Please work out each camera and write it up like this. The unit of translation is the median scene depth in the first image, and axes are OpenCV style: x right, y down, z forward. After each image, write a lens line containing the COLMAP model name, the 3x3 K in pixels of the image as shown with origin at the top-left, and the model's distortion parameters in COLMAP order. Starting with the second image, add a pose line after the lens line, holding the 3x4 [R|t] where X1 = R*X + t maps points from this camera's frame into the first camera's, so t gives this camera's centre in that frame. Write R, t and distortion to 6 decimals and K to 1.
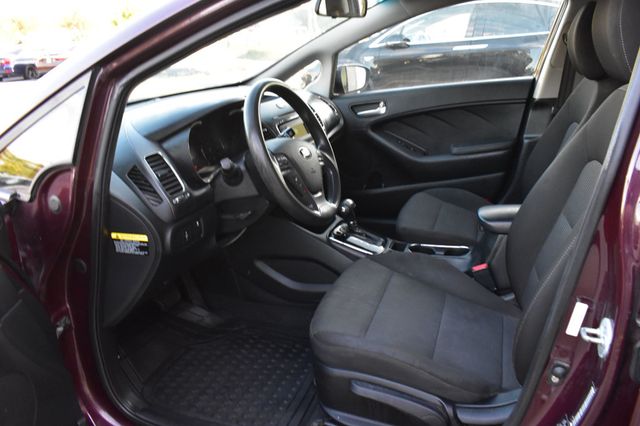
lens RADIAL K [[509.5, 0, 320.0], [0, 509.5, 213.0], [0, 0, 1]] dist [-0.092227, 0.001281]
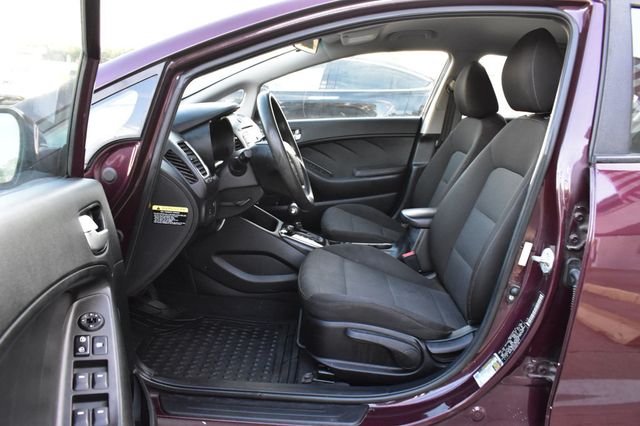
lens RADIAL K [[509.5, 0, 320.0], [0, 509.5, 213.0], [0, 0, 1]] dist [-0.092227, 0.001281]
pose [[0.943281, 0.025778, 0.330994, -0.328880], [0.005332, 0.995676, -0.092740, 0.124297], [-0.331953, 0.089245, 0.939065, -0.145424]]
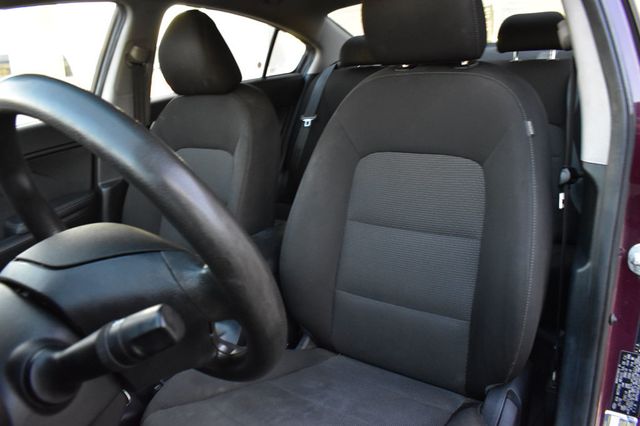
lens RADIAL K [[509.5, 0, 320.0], [0, 509.5, 213.0], [0, 0, 1]] dist [-0.092227, 0.001281]
pose [[0.295365, -0.218852, 0.929980, -0.340847], [0.344517, 0.932315, 0.109981, -0.114736], [-0.891104, 0.287910, 0.350772, 0.617822]]
